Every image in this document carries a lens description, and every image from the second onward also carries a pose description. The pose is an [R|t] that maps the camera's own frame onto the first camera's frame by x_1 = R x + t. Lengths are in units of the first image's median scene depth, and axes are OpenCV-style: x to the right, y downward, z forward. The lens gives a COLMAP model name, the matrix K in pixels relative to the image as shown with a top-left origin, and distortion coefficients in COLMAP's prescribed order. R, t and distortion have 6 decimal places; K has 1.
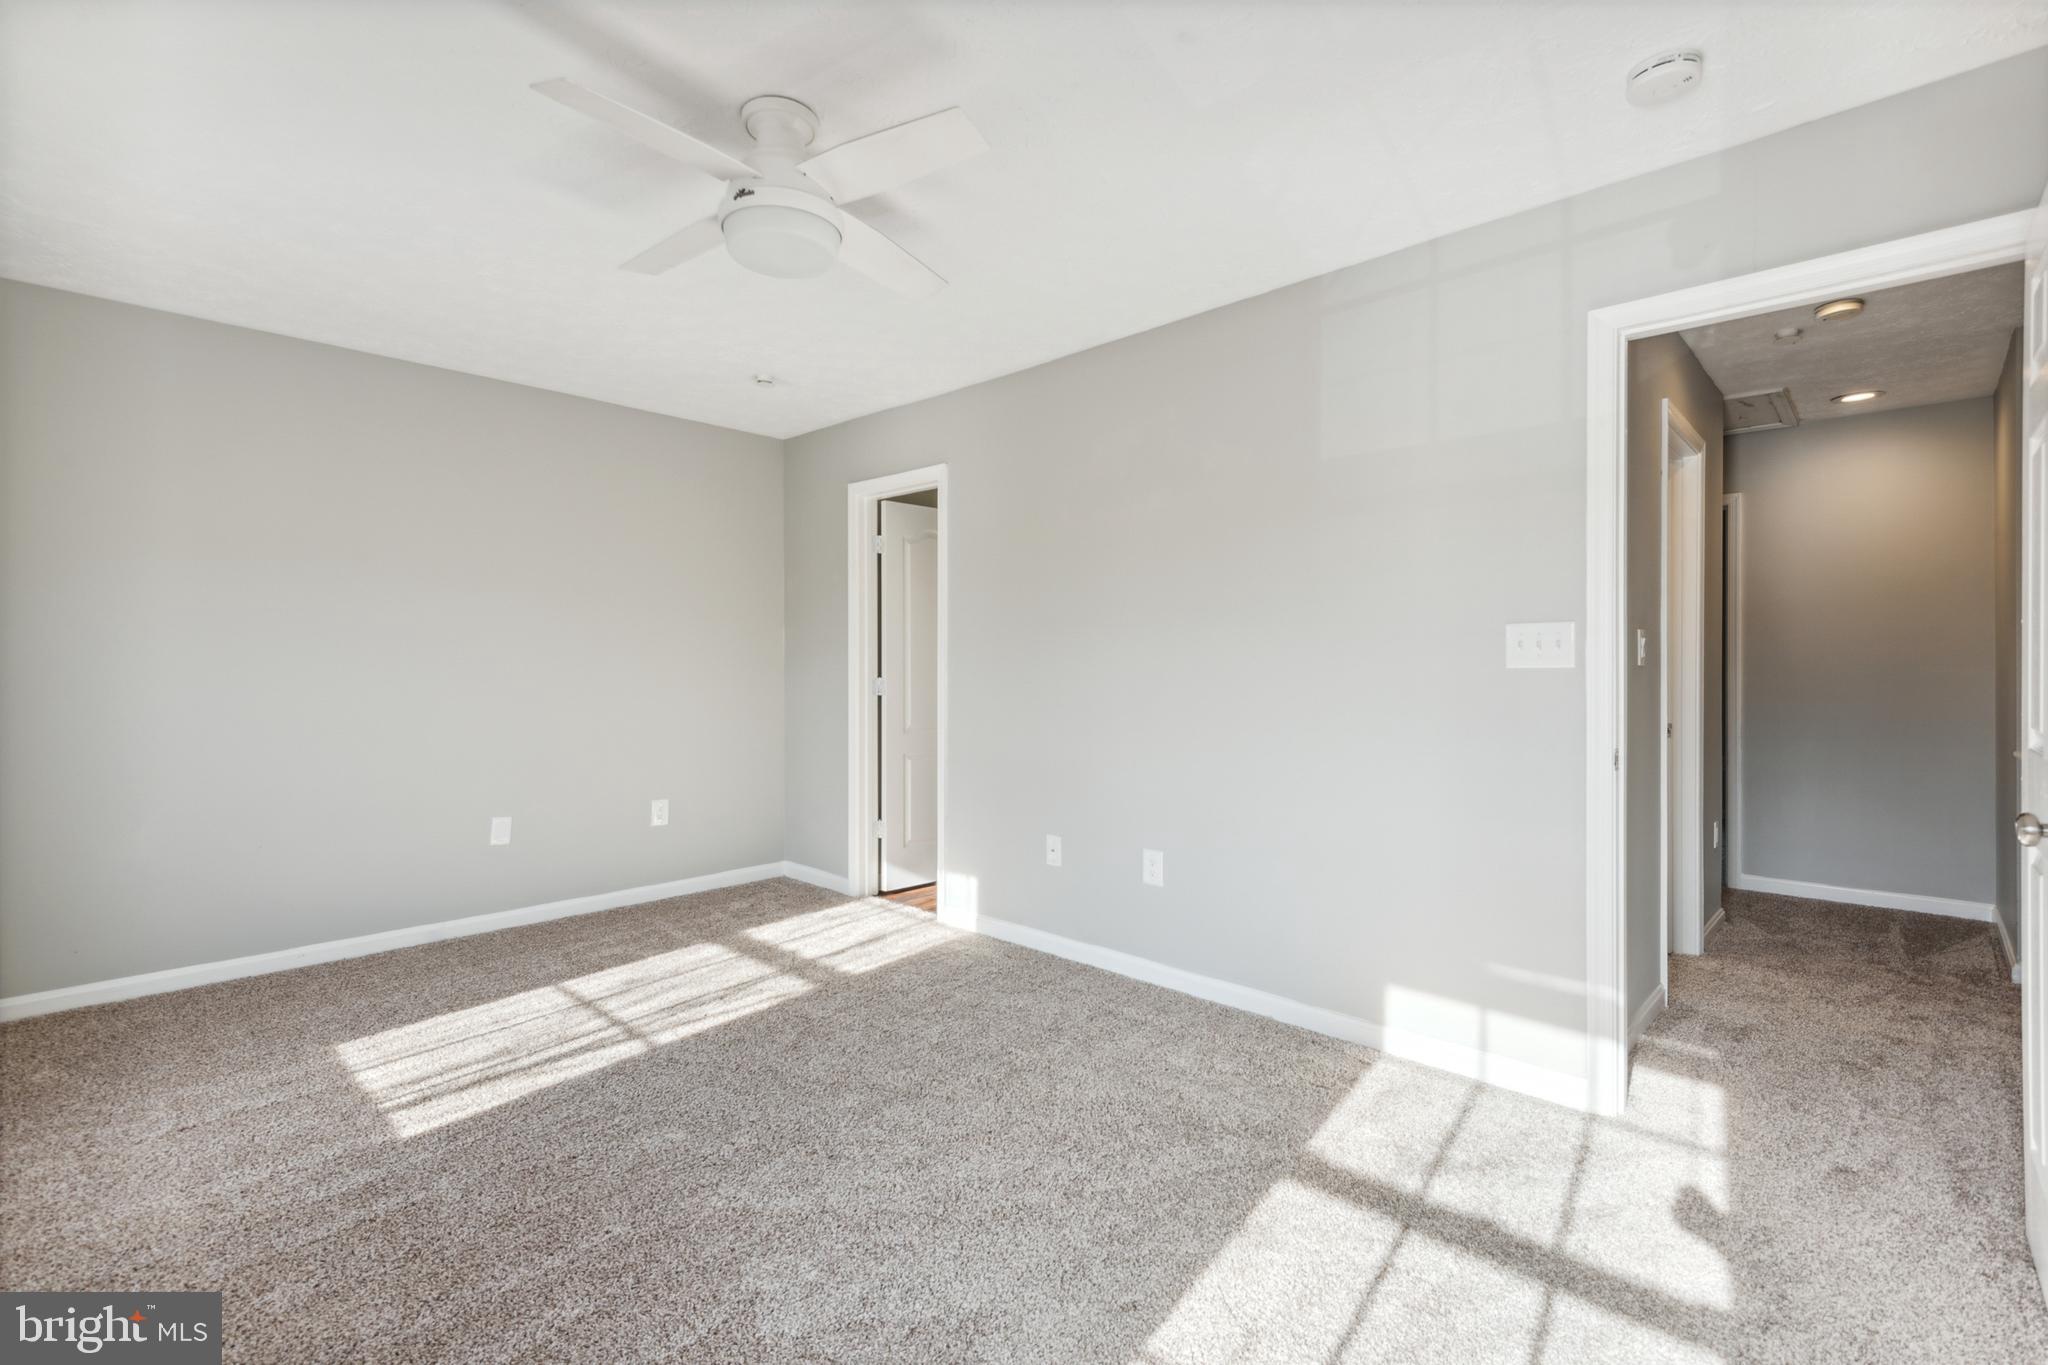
lens RADIAL K [[916.8, 0, 1014.1], [0, 916.8, 672.4], [0, 0, 1]] dist [0.000897, -0.000246]
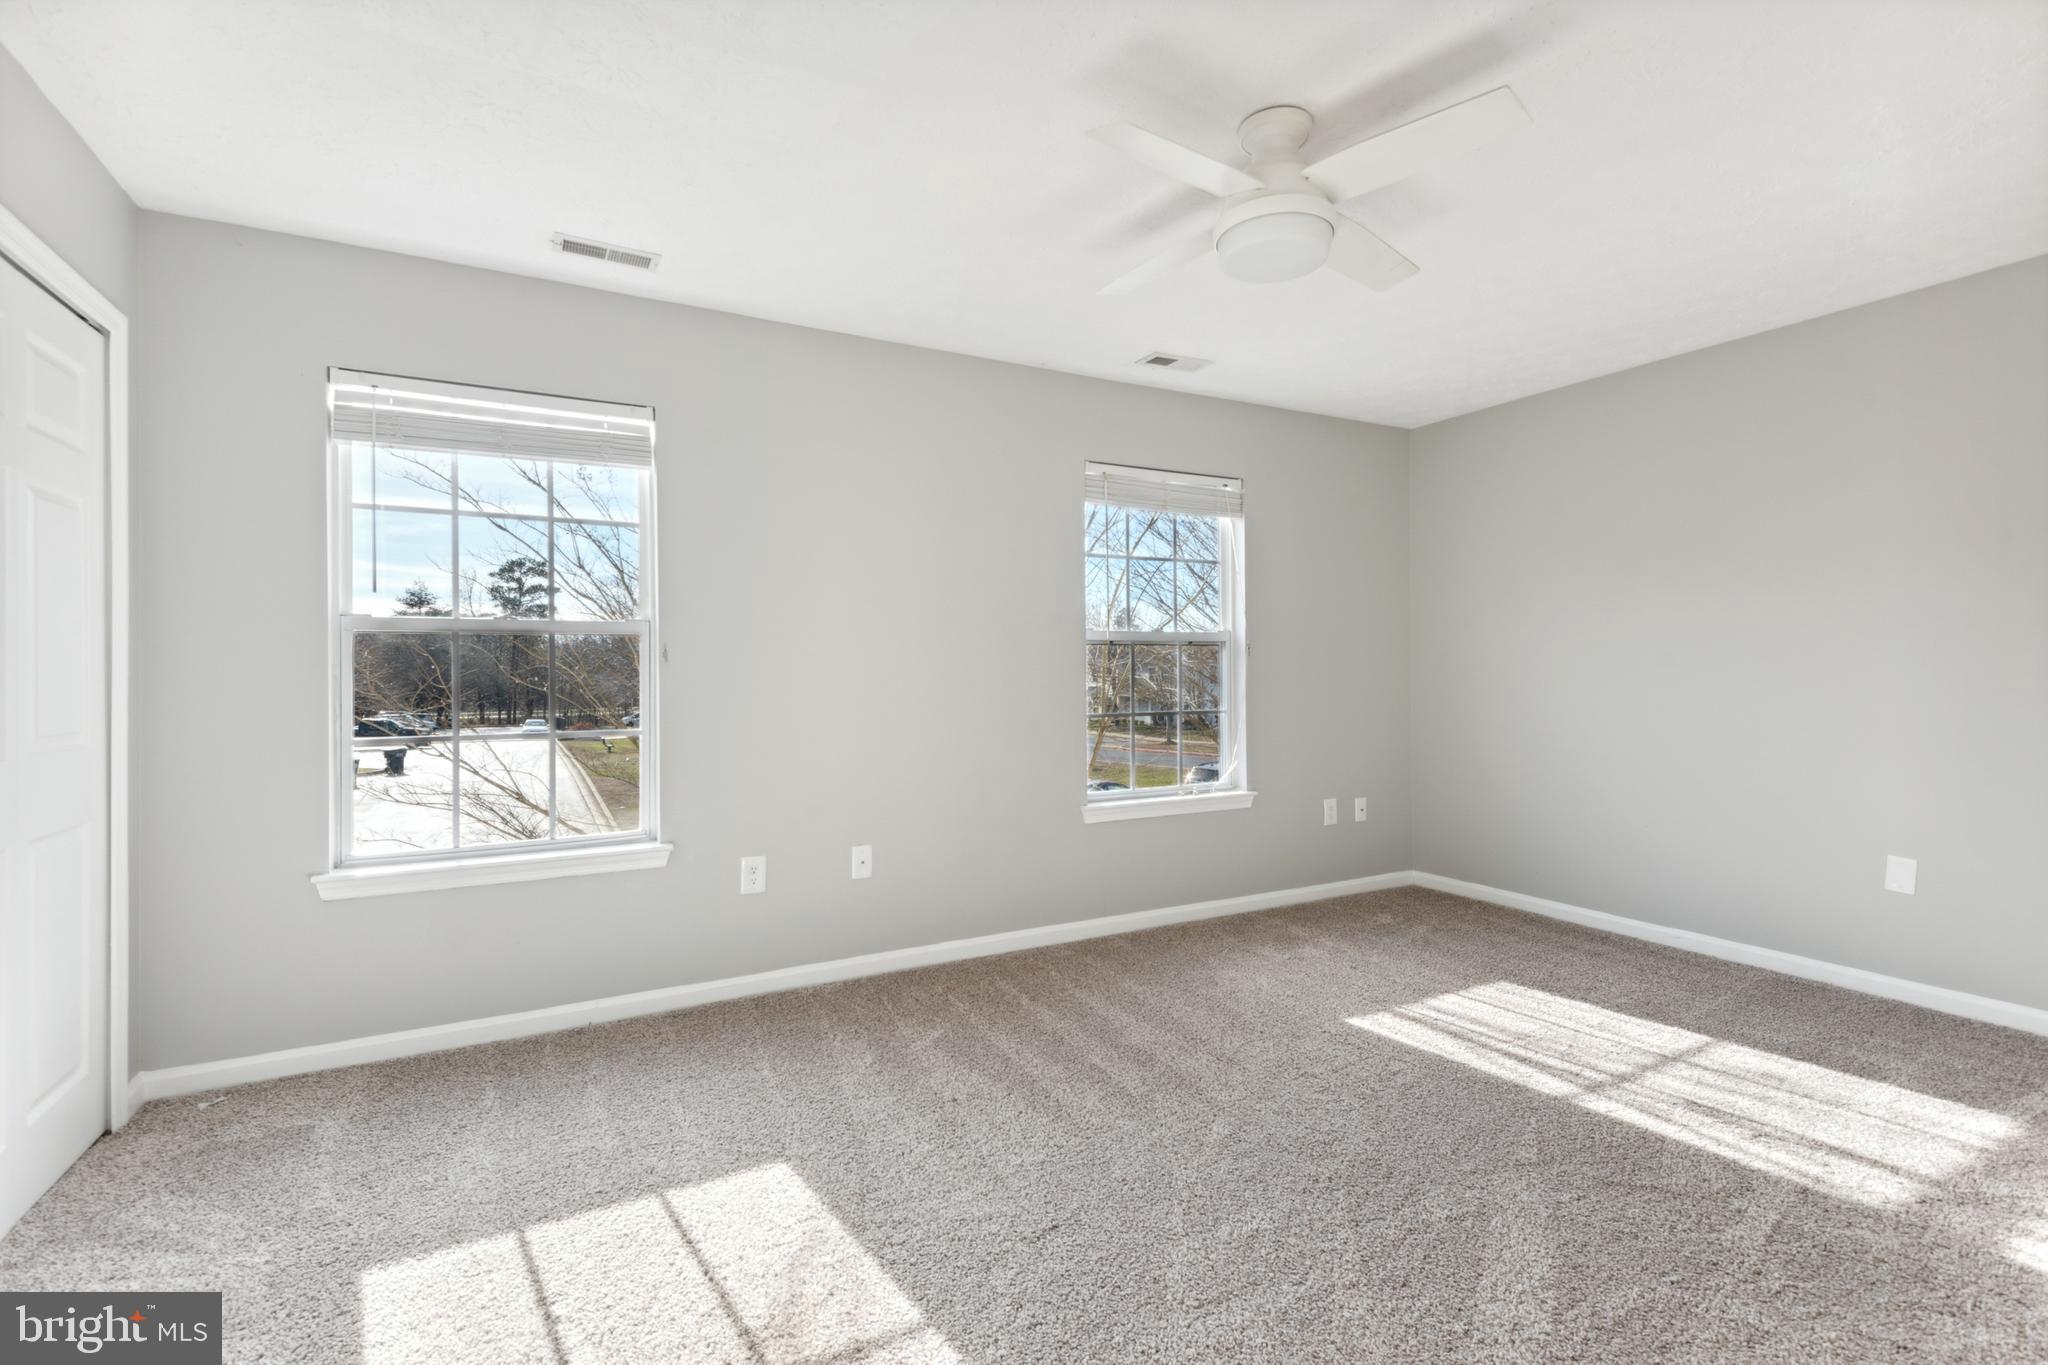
lens RADIAL K [[935.1, 0, 1027.4], [0, 935.1, 684.1], [0, 0, 1]] dist [0.038480, -0.017909]
pose [[-0.298780, 0.026028, -0.953967, 0.591412], [0.008026, 0.999661, 0.024761, -0.022039], [0.954288, -0.000259, -0.298888, 0.717139]]
